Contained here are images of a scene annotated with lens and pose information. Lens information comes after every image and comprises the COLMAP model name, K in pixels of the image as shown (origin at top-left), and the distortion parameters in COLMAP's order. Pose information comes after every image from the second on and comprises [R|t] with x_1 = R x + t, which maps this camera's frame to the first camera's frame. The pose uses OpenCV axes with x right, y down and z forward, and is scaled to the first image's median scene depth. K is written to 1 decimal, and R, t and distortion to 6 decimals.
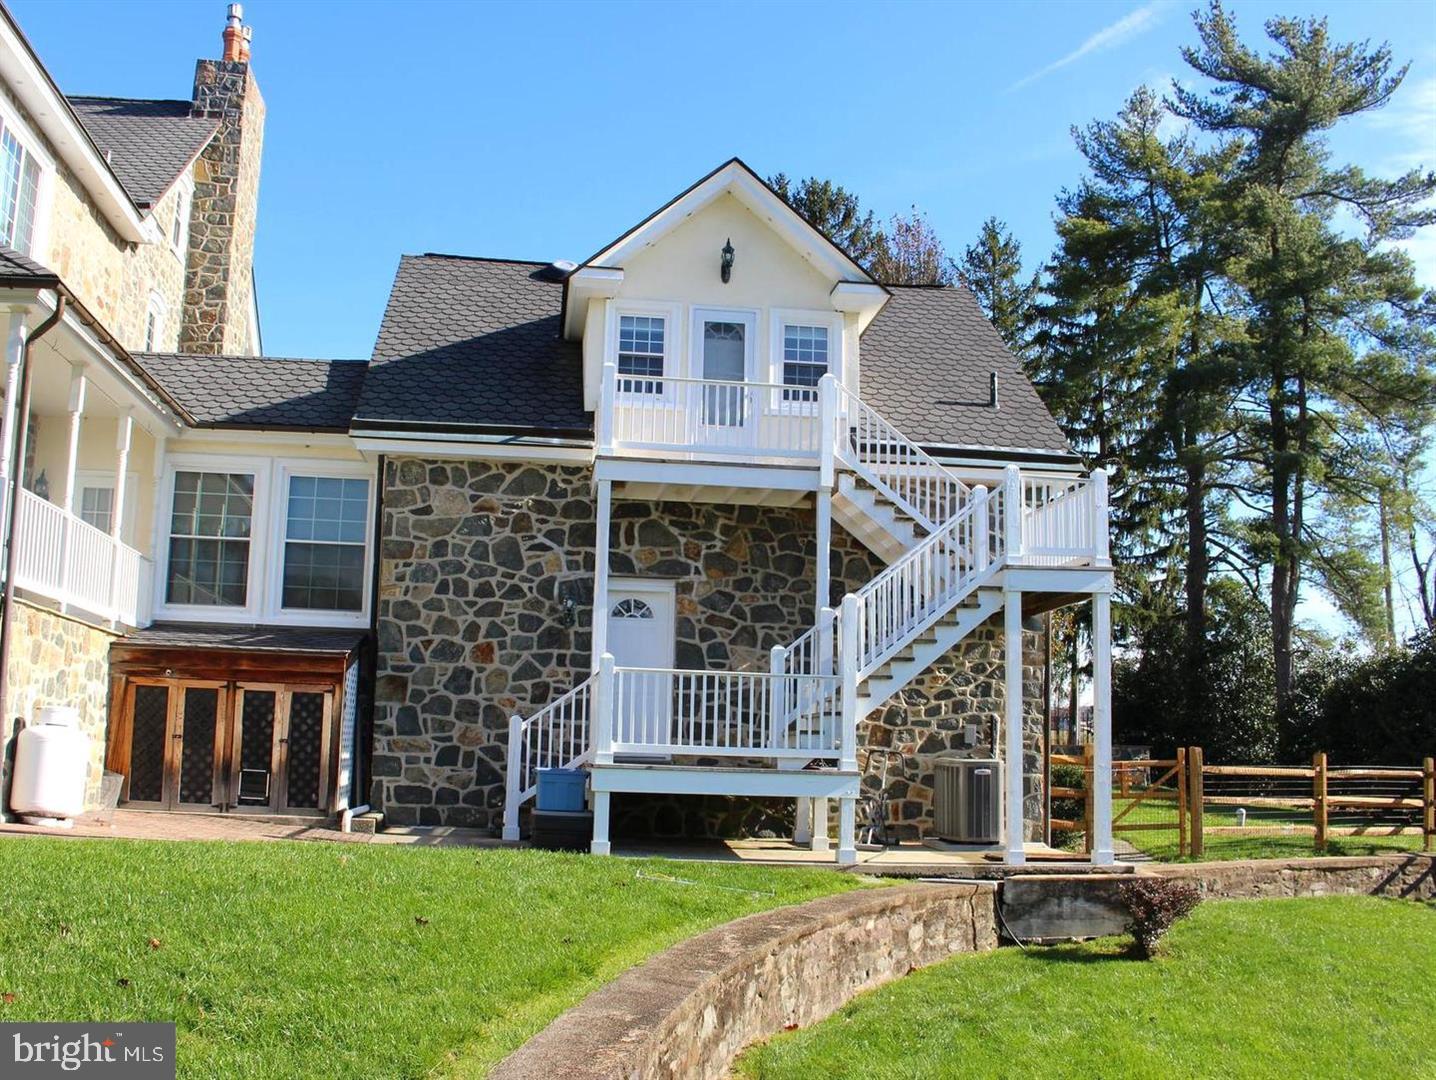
lens RADIAL K [[1458.3, 0, 715.8], [0, 1458.3, 562.9], [0, 0, 1]] dist [-0.156040, 0.116913]
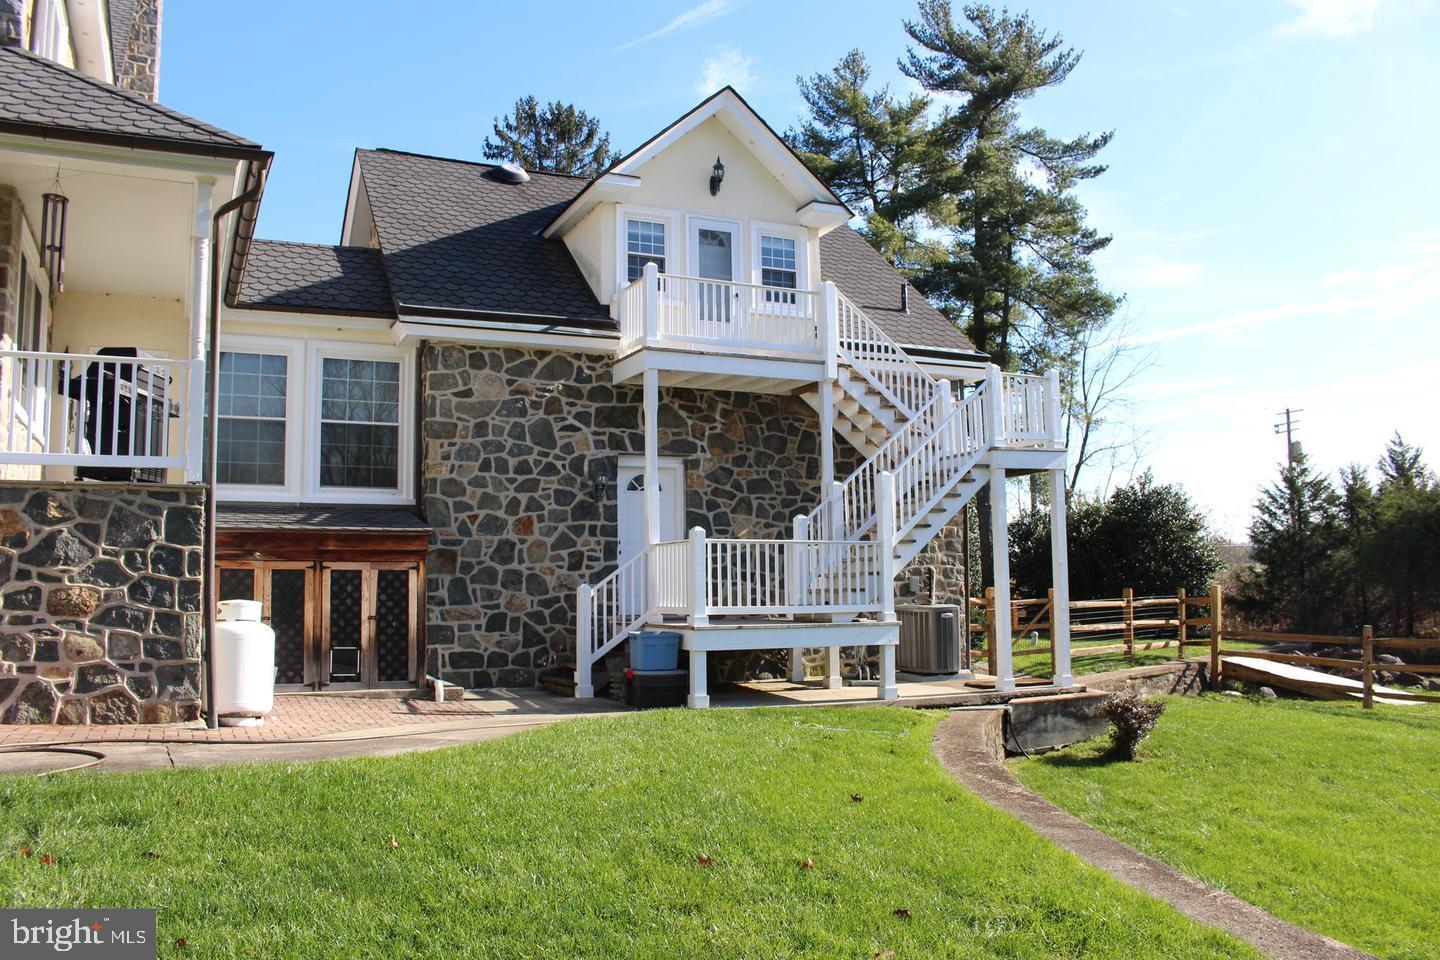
lens RADIAL K [[1198.1, 0, 720.0], [0, 1198.1, 480.0], [0, 0, 1]] dist [-0.157473, 0.132795]
pose [[0.948454, -0.008803, 0.316793, -0.298874], [-0.005895, 0.998951, 0.045406, -0.013259], [-0.316861, -0.044933, 0.947407, 0.110565]]
